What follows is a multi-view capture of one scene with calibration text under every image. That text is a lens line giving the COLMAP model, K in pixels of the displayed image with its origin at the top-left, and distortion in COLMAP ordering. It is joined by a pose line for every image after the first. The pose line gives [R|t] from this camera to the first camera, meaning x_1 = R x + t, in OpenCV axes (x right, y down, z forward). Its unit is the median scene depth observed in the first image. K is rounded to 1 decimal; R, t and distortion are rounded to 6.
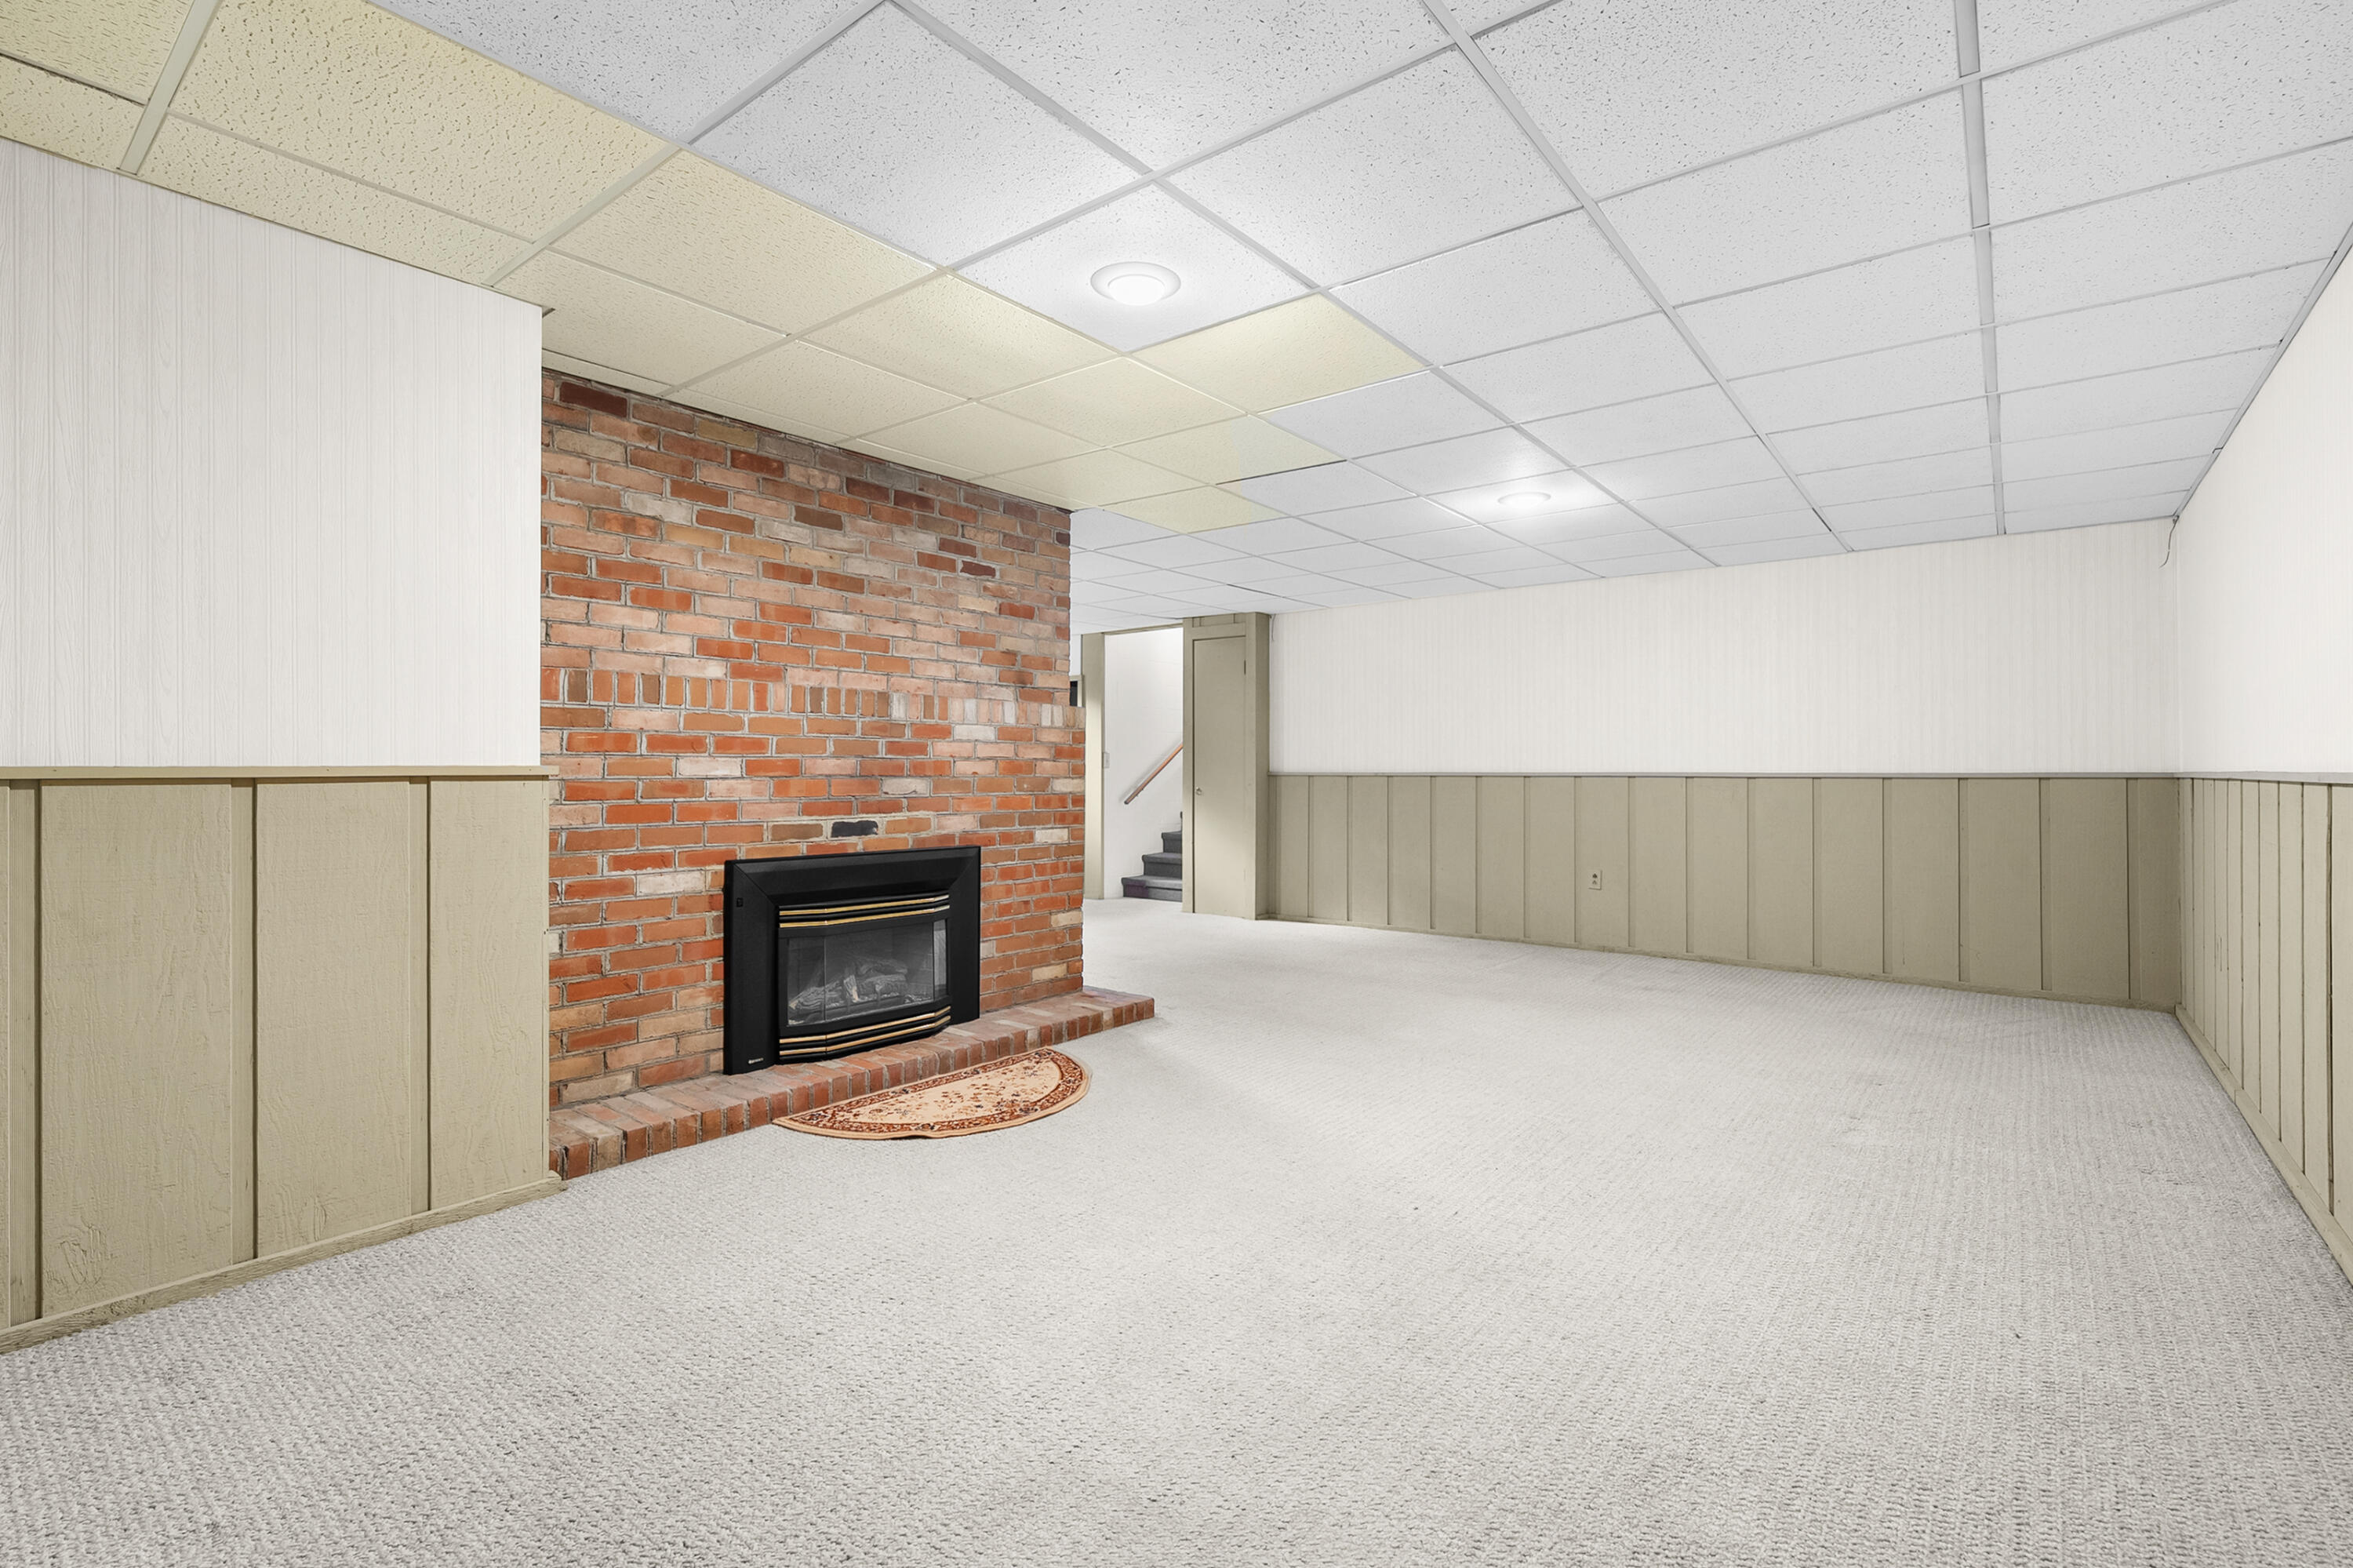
lens RADIAL K [[1077.7, 0, 1176.5], [0, 1077.7, 784.0], [0, 0, 1]] dist [-0.002272, 0.000090]
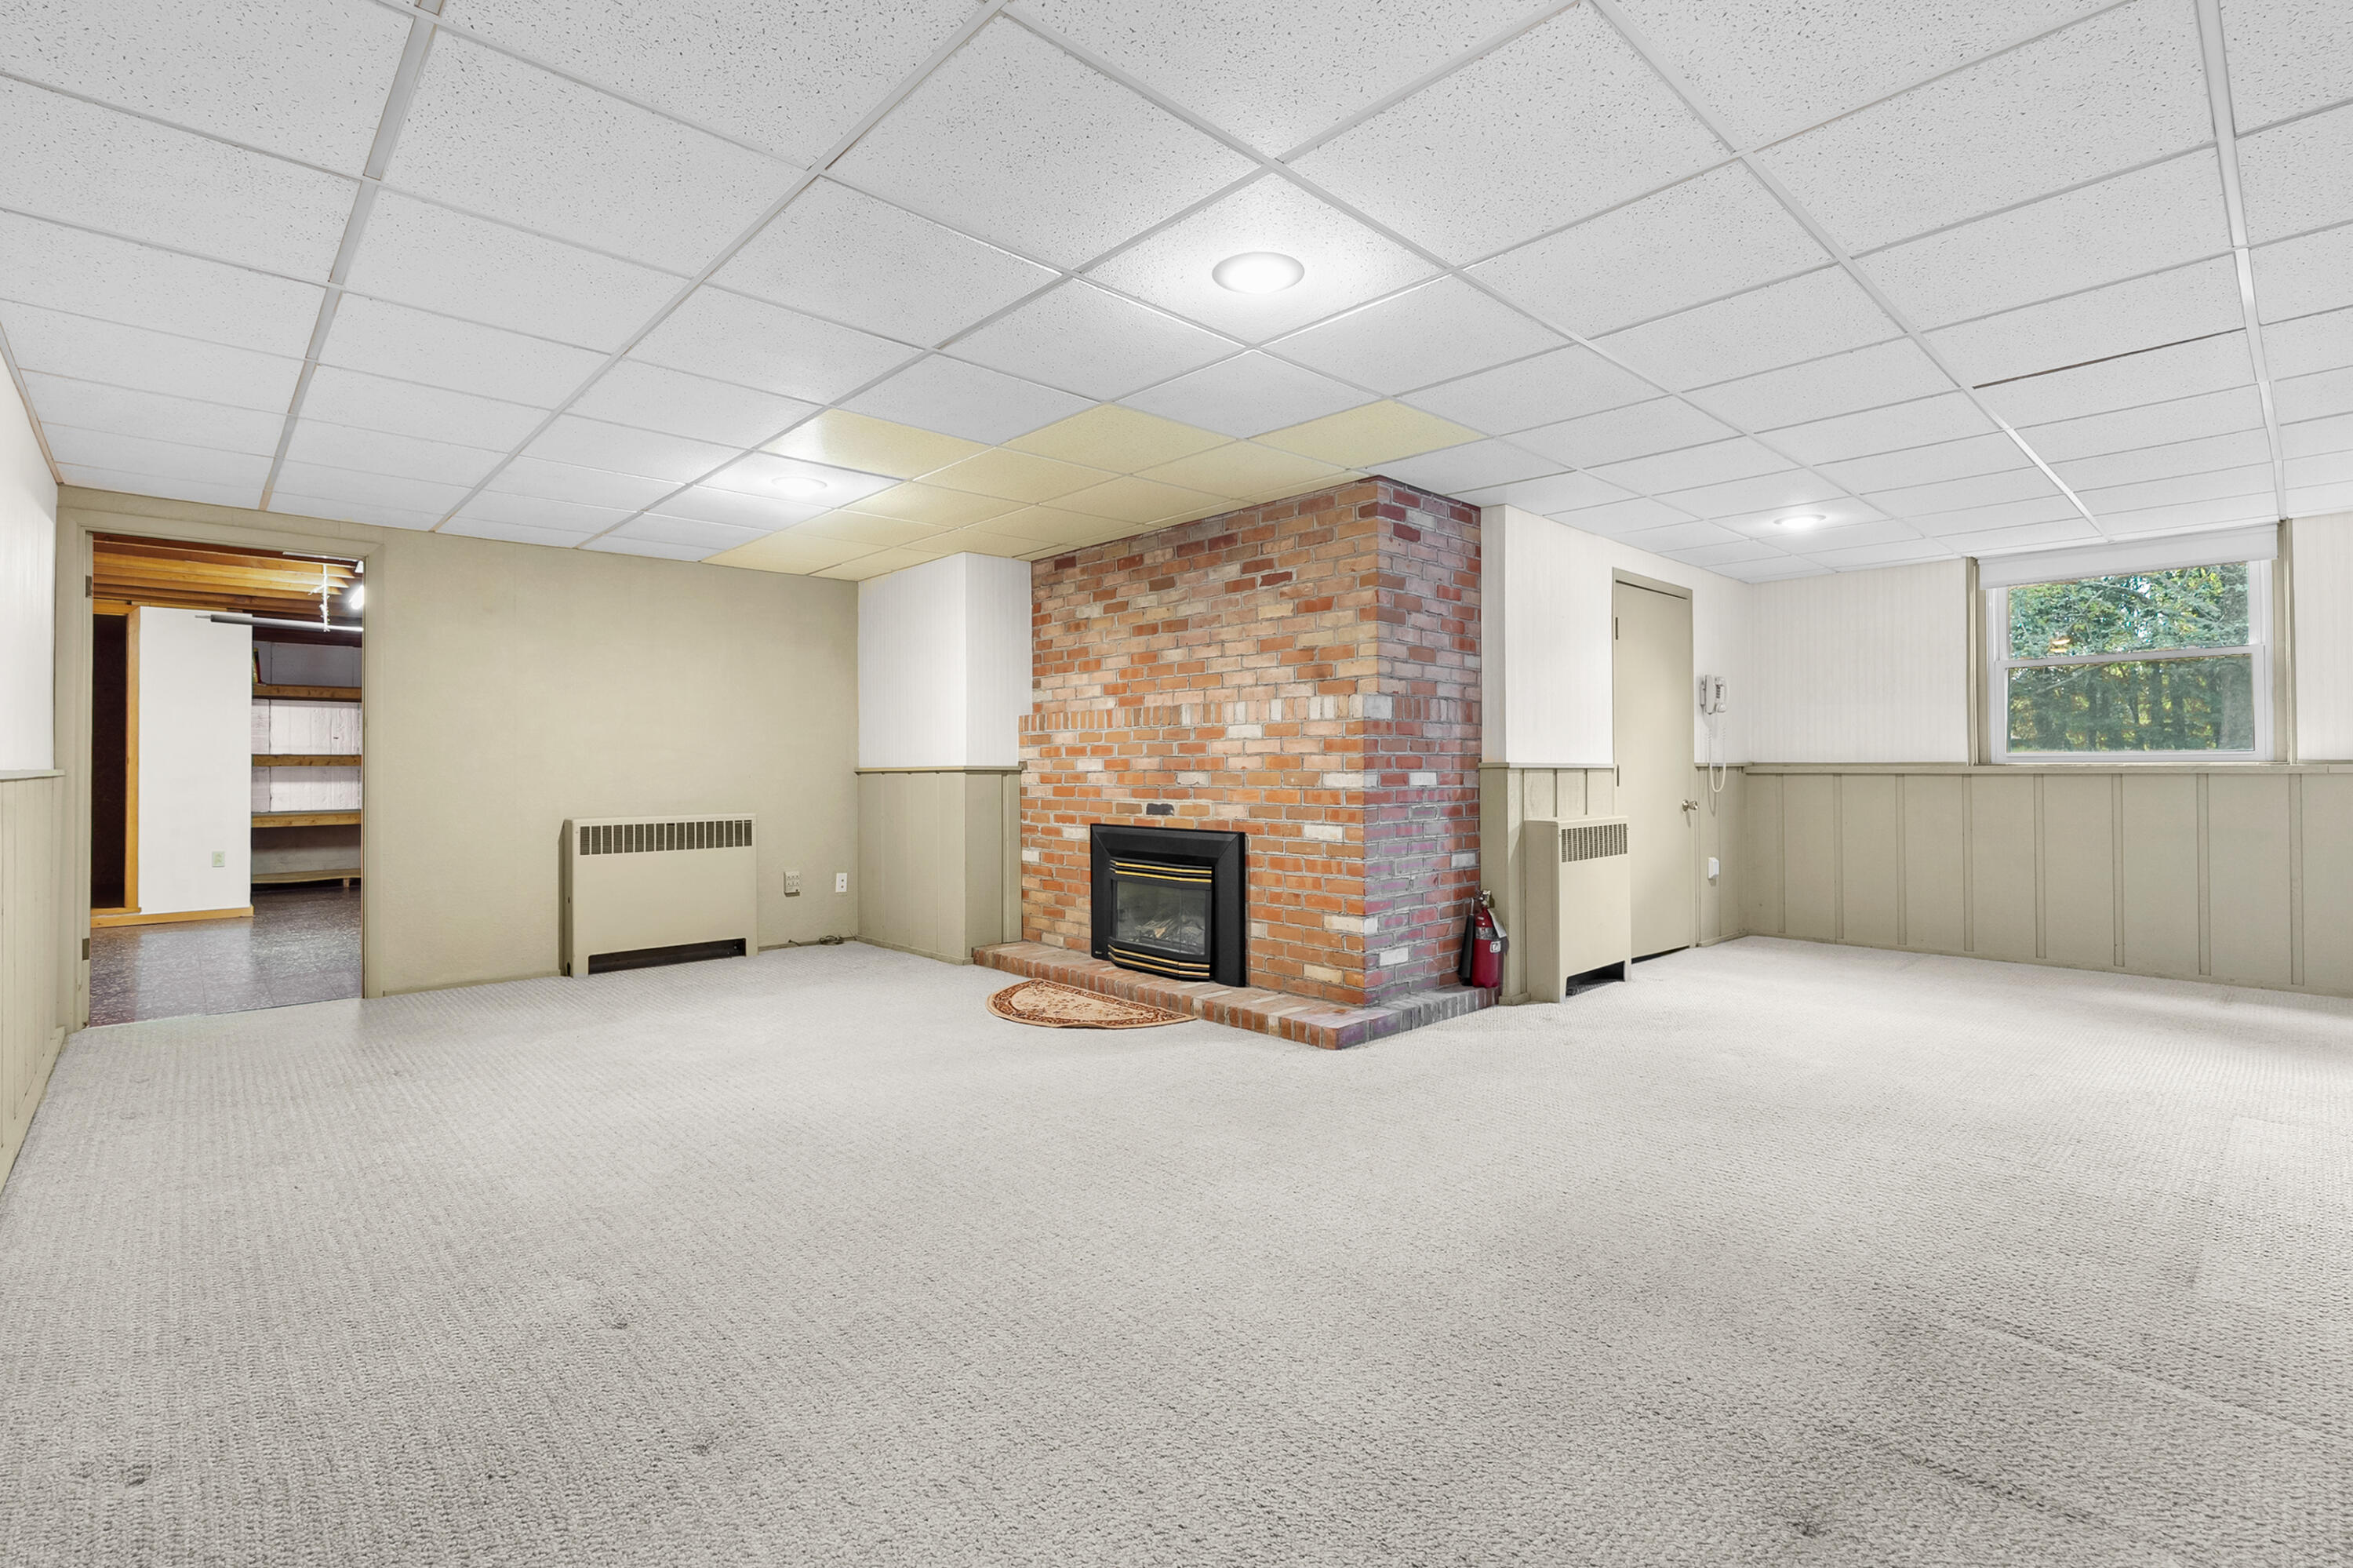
lens RADIAL K [[1077.7, 0, 1176.5], [0, 1077.7, 784.0], [0, 0, 1]] dist [-0.002272, 0.000090]
pose [[-0.150050, 0.012014, -0.988605, 0.985867], [-0.008198, 0.999877, 0.013396, -0.008203], [0.988644, 0.010114, -0.149933, 1.169546]]
